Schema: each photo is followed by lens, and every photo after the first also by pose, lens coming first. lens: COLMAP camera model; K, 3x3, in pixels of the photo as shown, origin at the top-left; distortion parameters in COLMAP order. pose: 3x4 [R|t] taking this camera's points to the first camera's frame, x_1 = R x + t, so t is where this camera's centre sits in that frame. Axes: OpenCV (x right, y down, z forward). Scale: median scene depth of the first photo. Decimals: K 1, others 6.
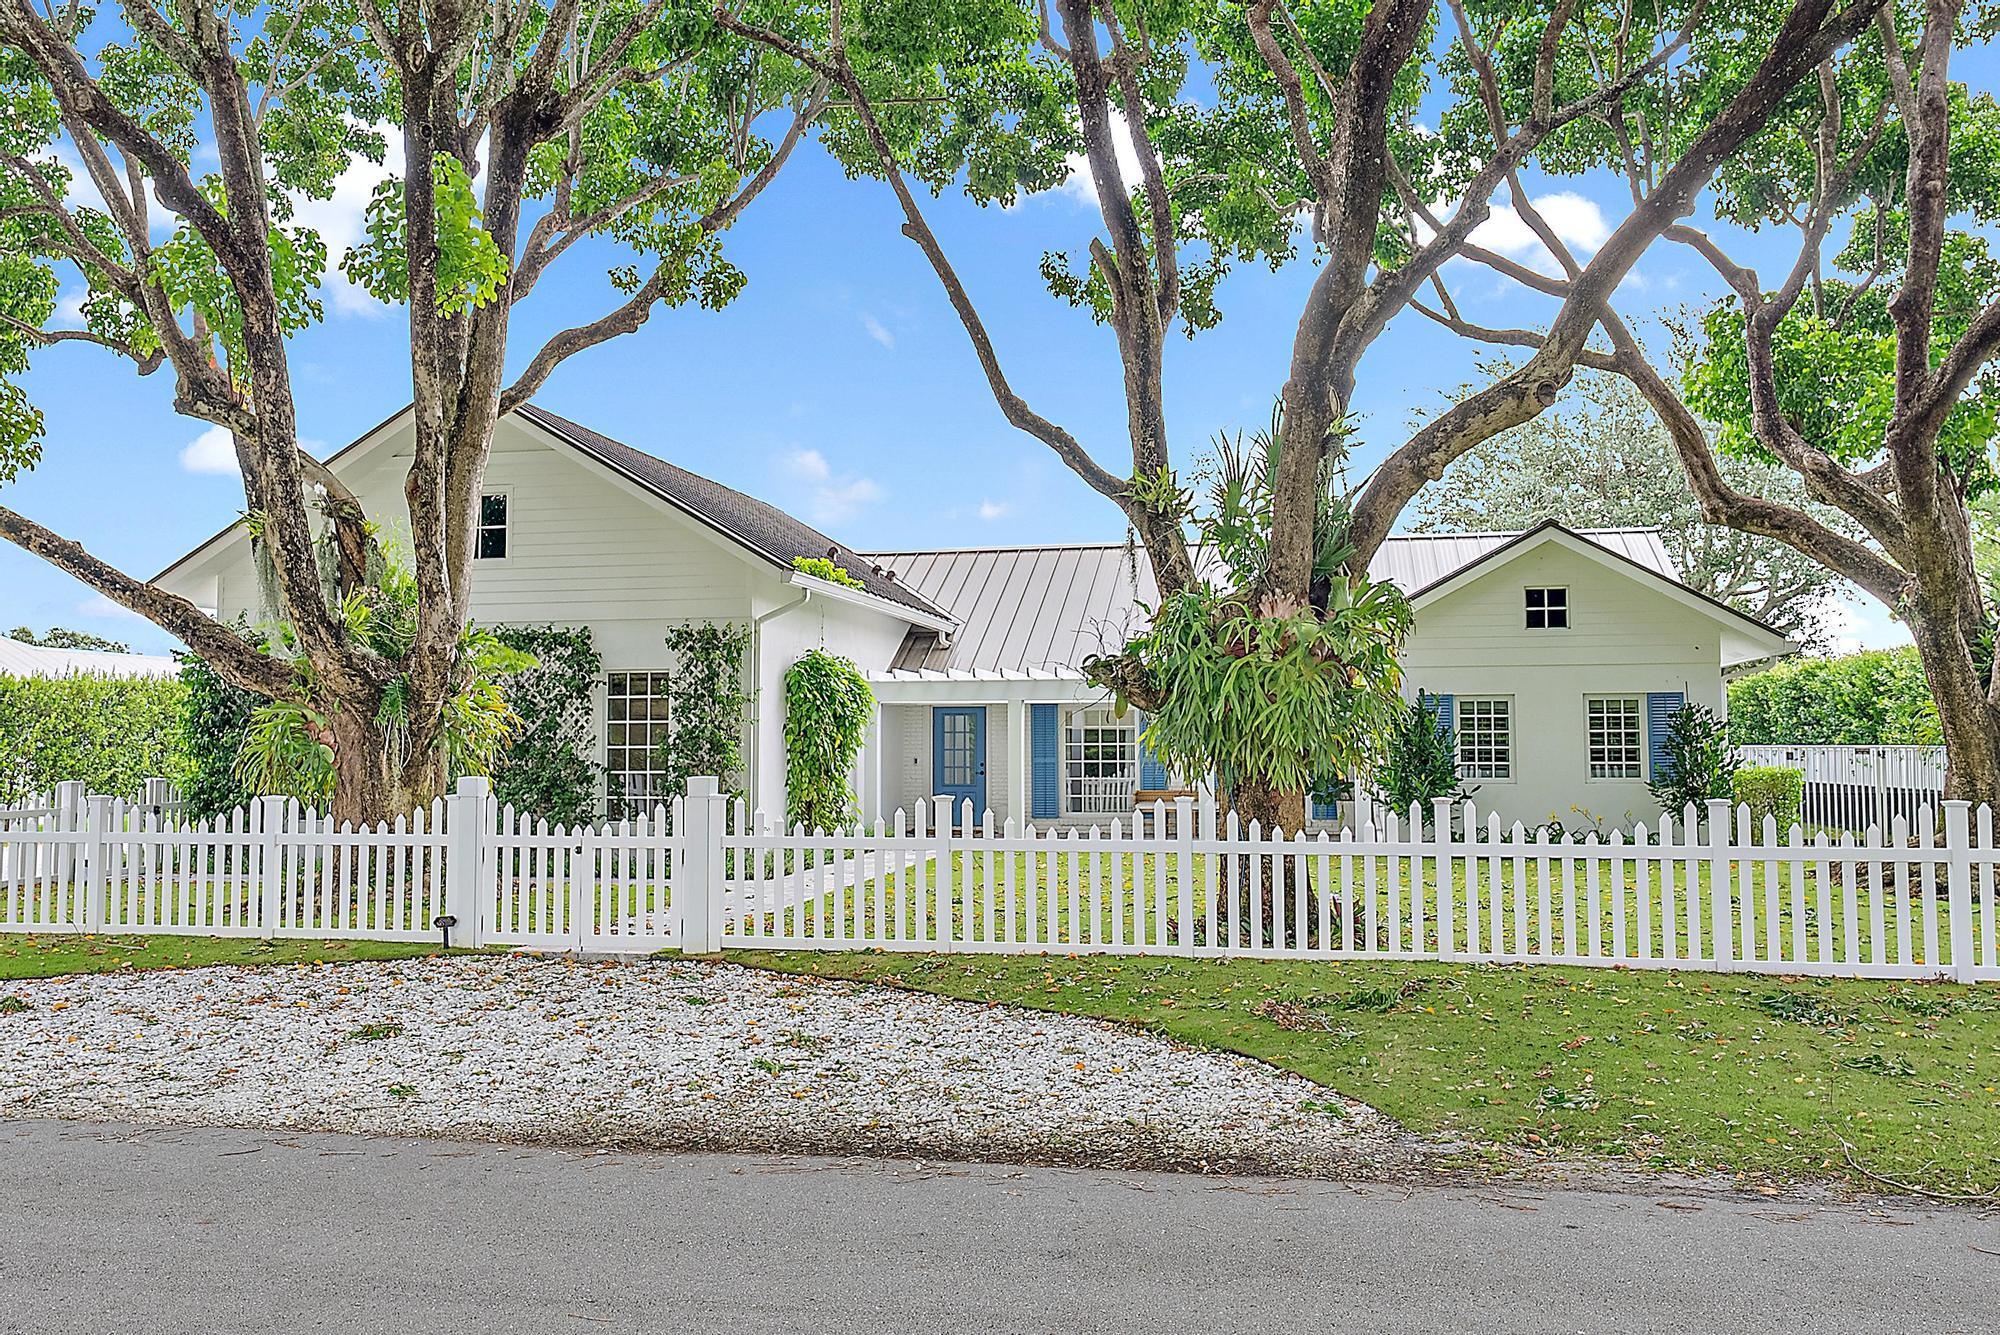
lens RADIAL K [[1658.7, 0, 1001.1], [0, 1658.7, 669.6], [0, 0, 1]] dist [0.005314, -0.001281]
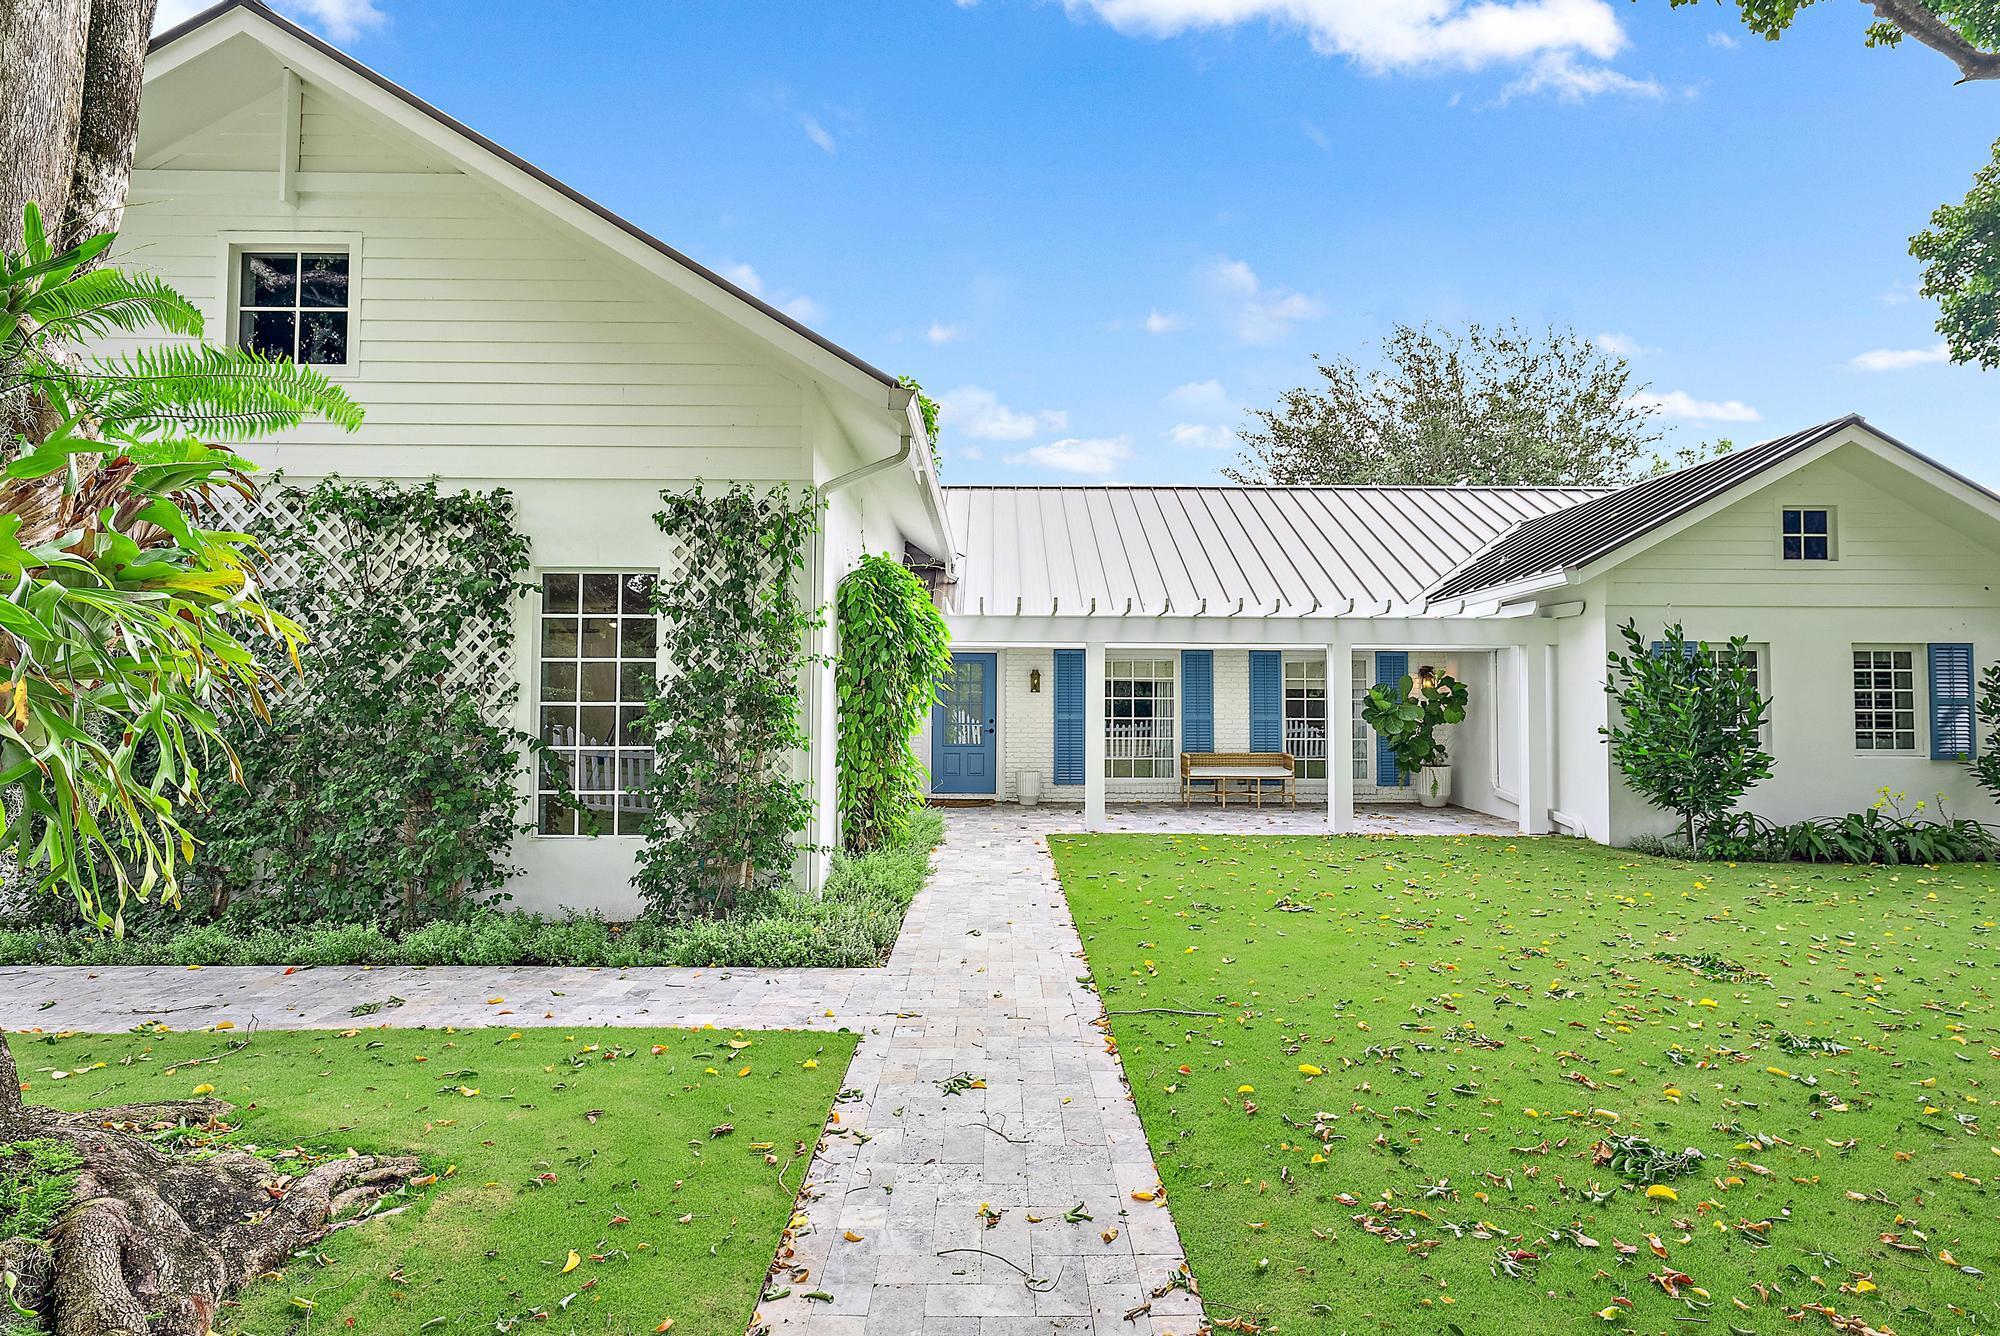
lens RADIAL K [[1077.2, 0, 1006.5], [0, 1077.2, 663.7], [0, 0, 1]] dist [0.002940, -0.000141]
pose [[0.976206, 0.014450, 0.216362, -0.160721], [-0.018865, 0.999654, 0.018351, 0.023200], [-0.216022, -0.021996, 0.976141, 0.602771]]
